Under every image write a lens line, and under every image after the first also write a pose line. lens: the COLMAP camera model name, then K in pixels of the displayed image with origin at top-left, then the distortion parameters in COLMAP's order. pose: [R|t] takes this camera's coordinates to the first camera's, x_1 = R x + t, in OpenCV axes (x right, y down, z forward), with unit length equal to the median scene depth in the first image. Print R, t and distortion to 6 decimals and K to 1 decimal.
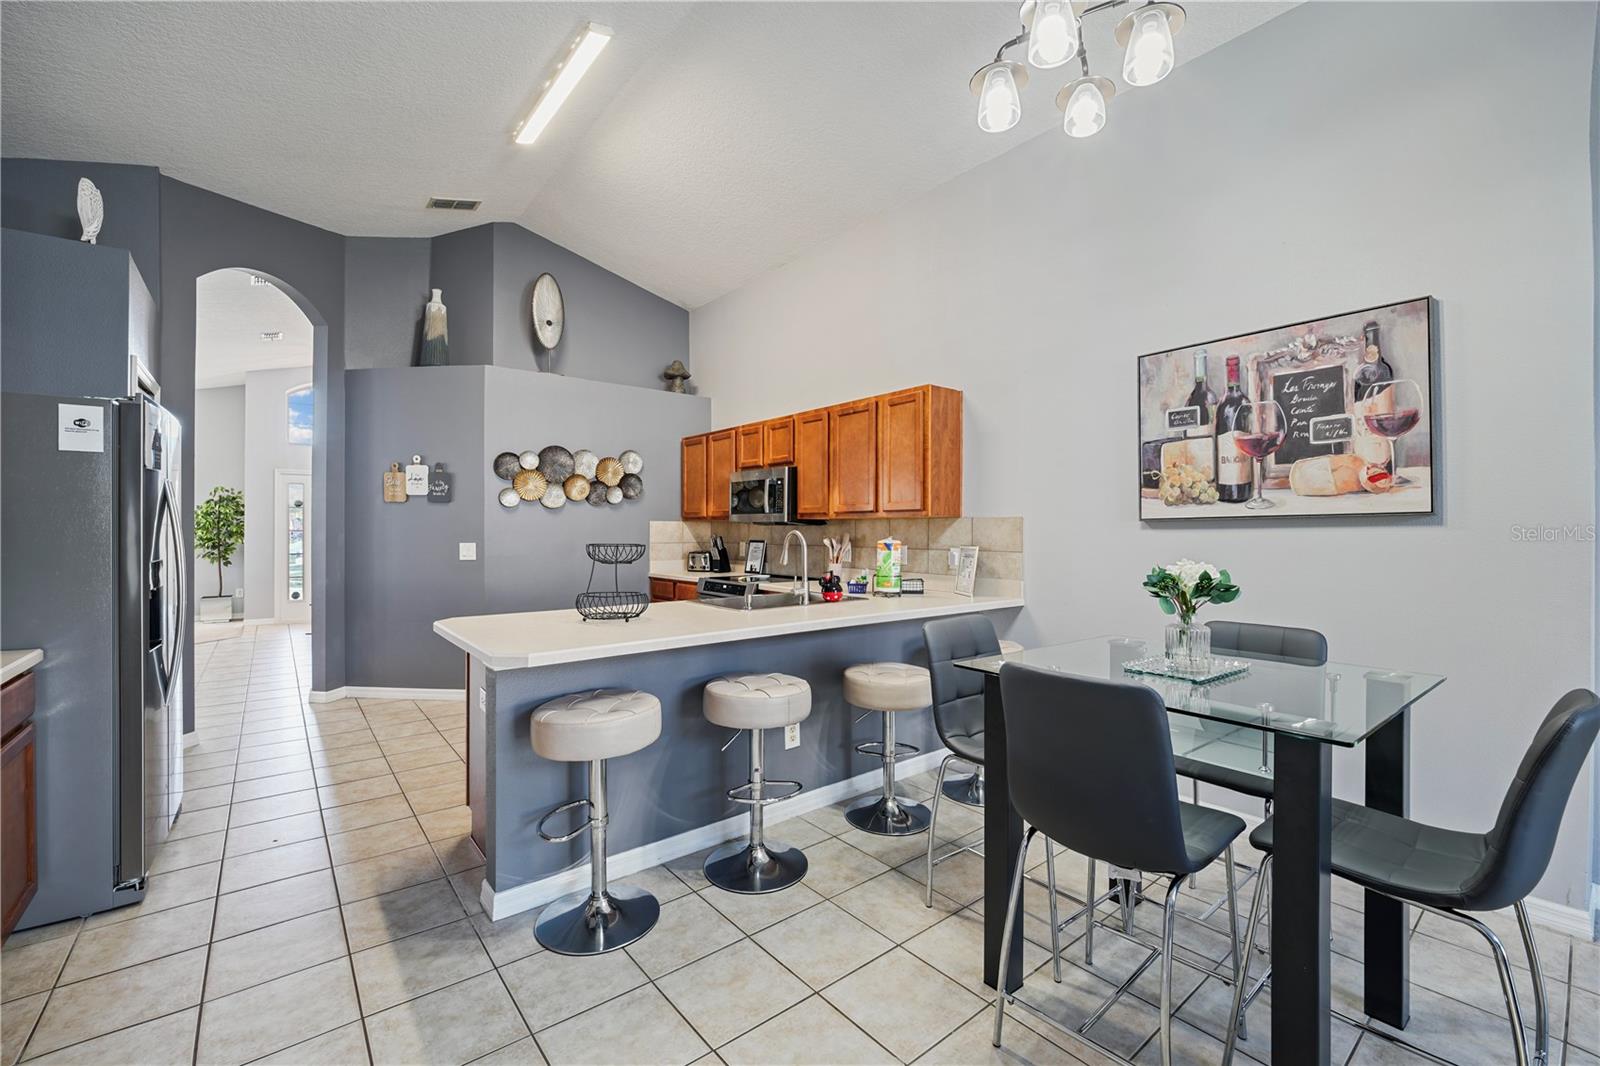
lens RADIAL K [[666.3, 0, 800.0], [0, 666.3, 533.0], [0, 0, 1]] dist [-0.018505, 0.010412]
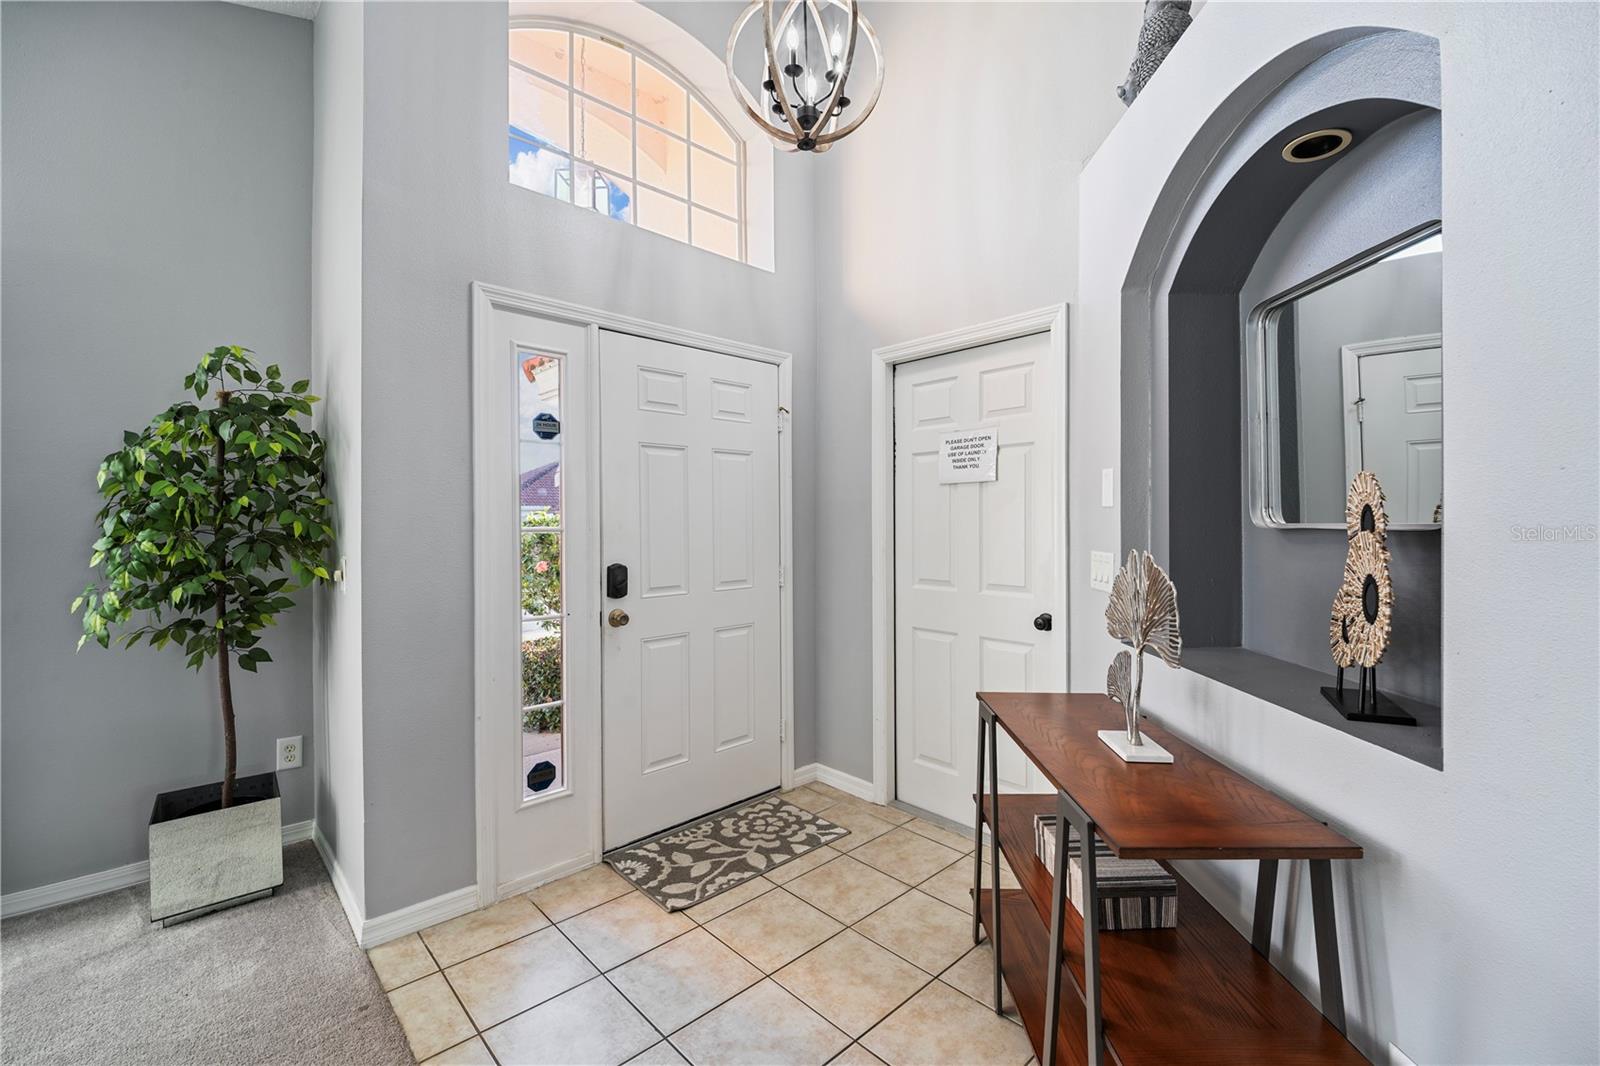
lens RADIAL K [[668.8, 0, 805.2], [0, 668.8, 528.2], [0, 0, 1]] dist [-0.000904, -0.000103]
pose [[0.997074, -0.004846, 0.076292, -1.239375], [0.004290, 0.999963, 0.007450, -0.011306], [-0.076325, -0.007101, 0.997058, 1.335416]]
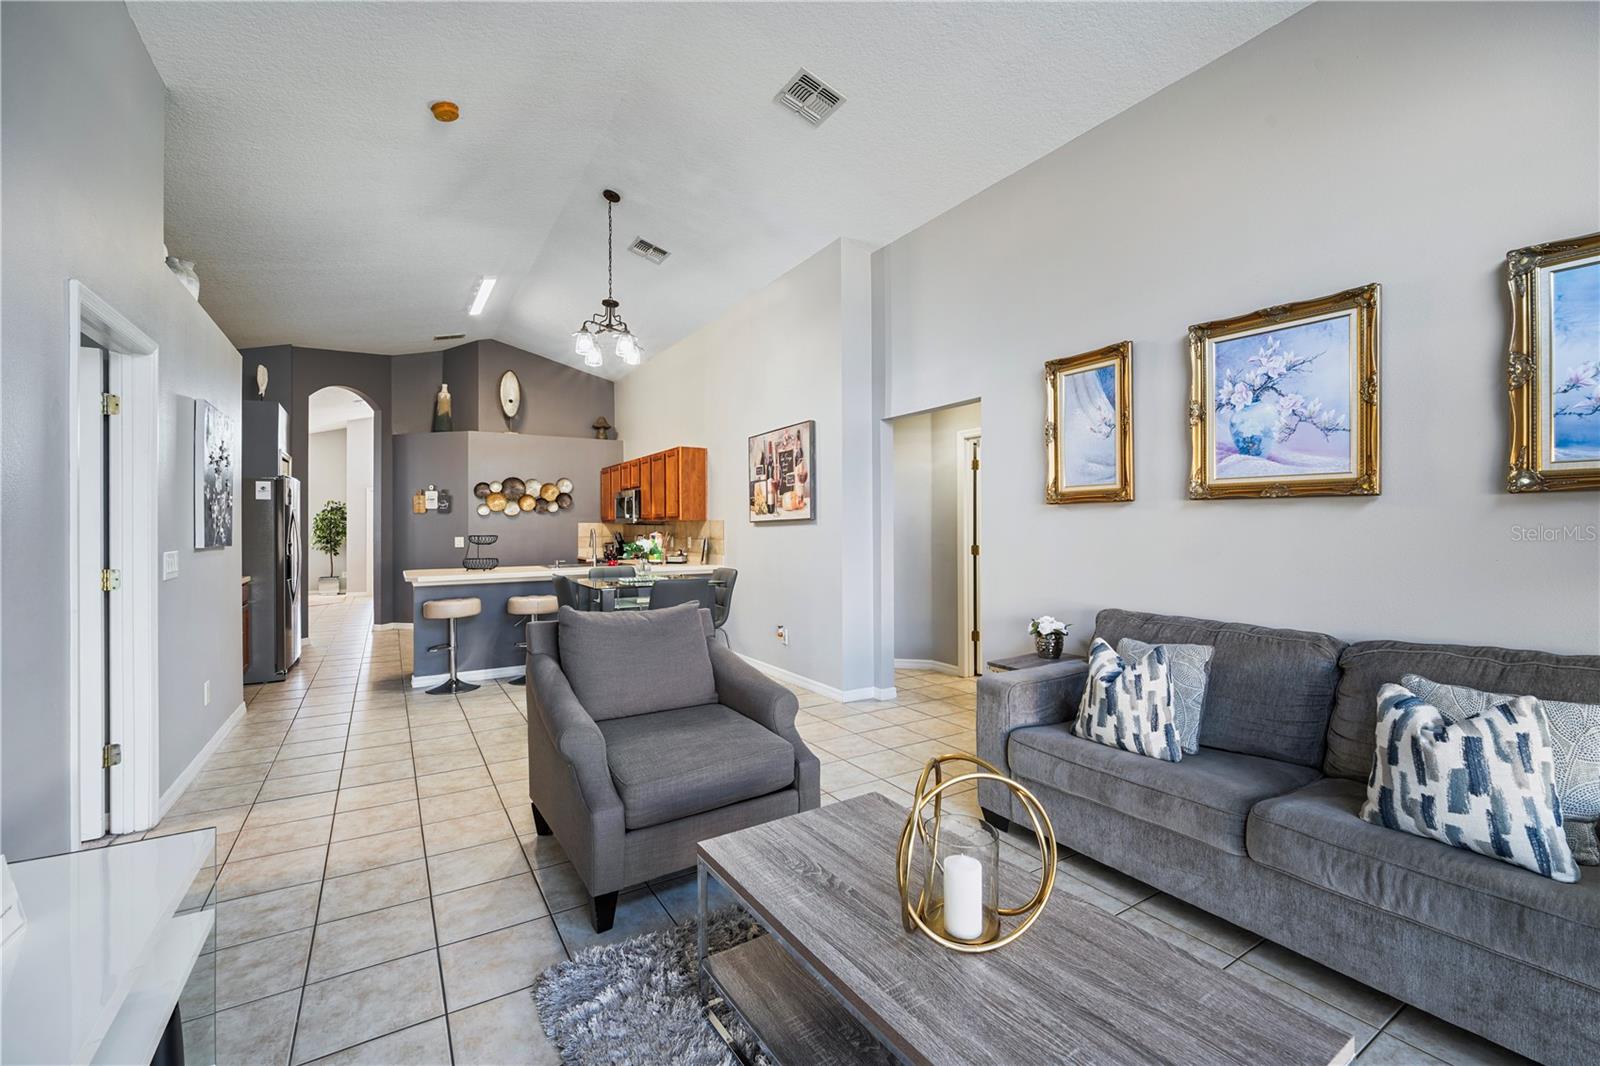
lens RADIAL K [[668.8, 0, 805.2], [0, 668.8, 528.2], [0, 0, 1]] dist [-0.000904, -0.000103]
pose [[0.993009, -0.005986, -0.117887, 0.574984], [0.005456, 0.999974, -0.004816, 0.005327], [0.117912, 0.004139, 0.993015, -0.584110]]
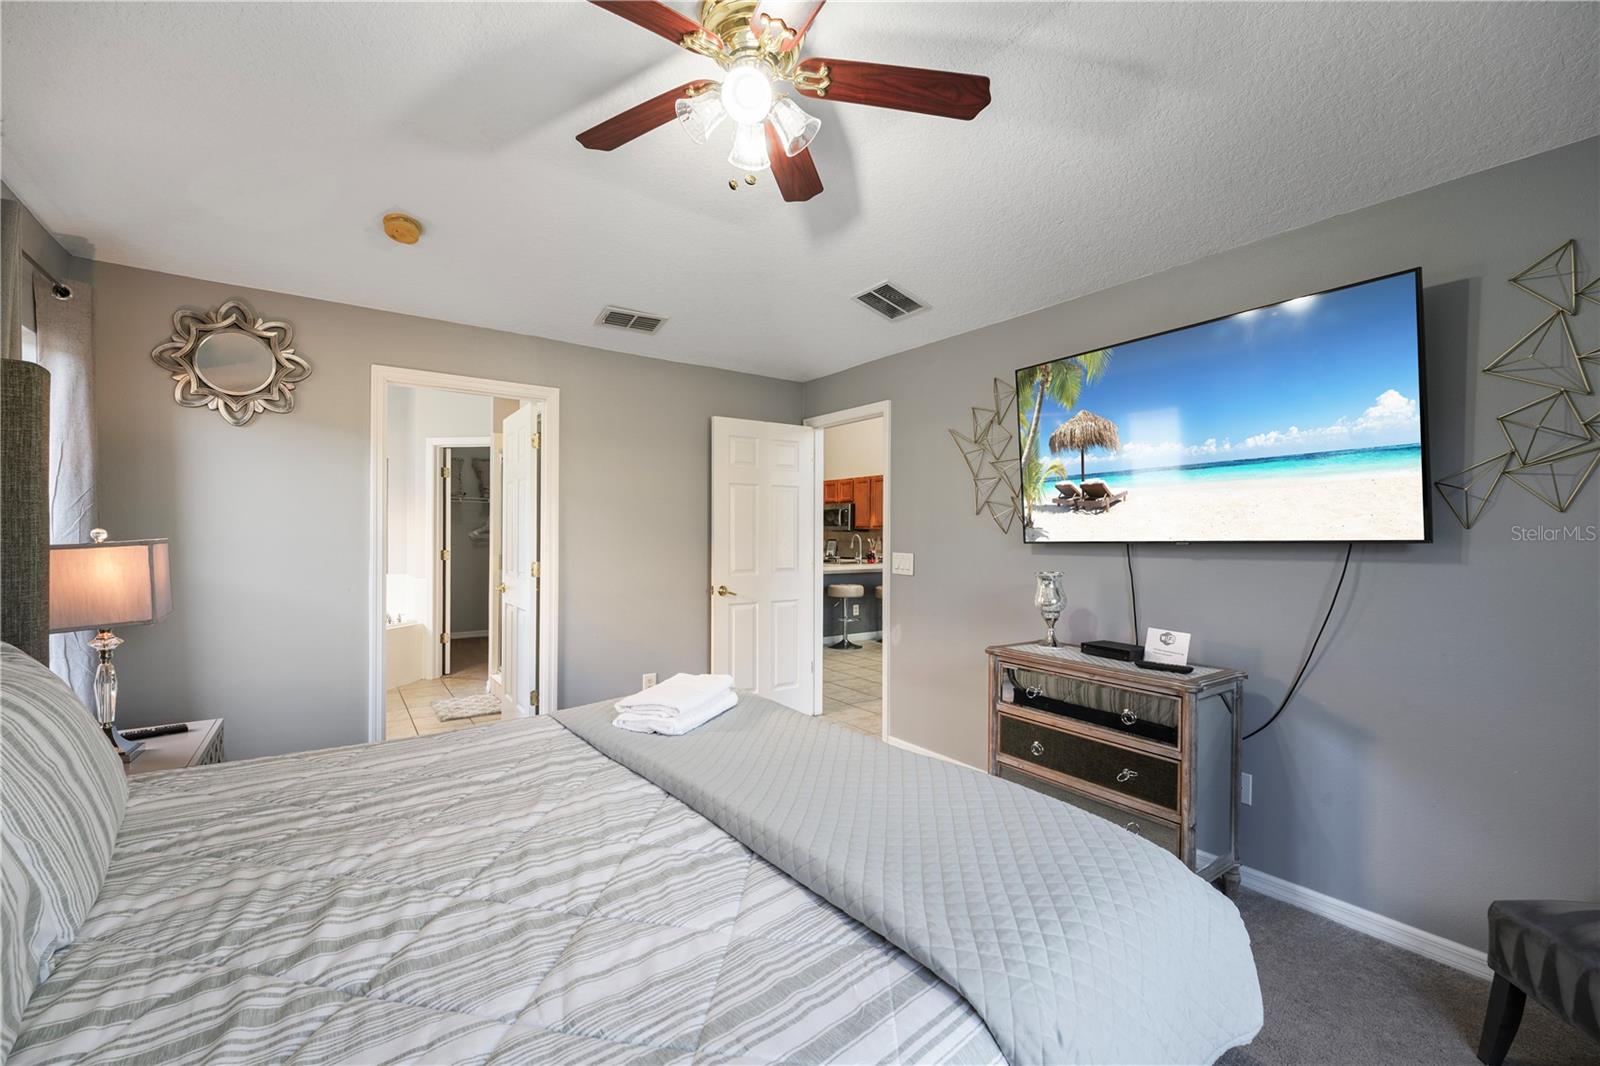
lens RADIAL K [[668.8, 0, 805.2], [0, 668.8, 528.2], [0, 0, 1]] dist [-0.000904, -0.000103]
pose [[0.997907, -0.000451, -0.064664, -0.024680], [-0.000037, 0.999972, -0.007544, -0.008033], [0.064666, 0.007531, 0.997879, -1.090920]]
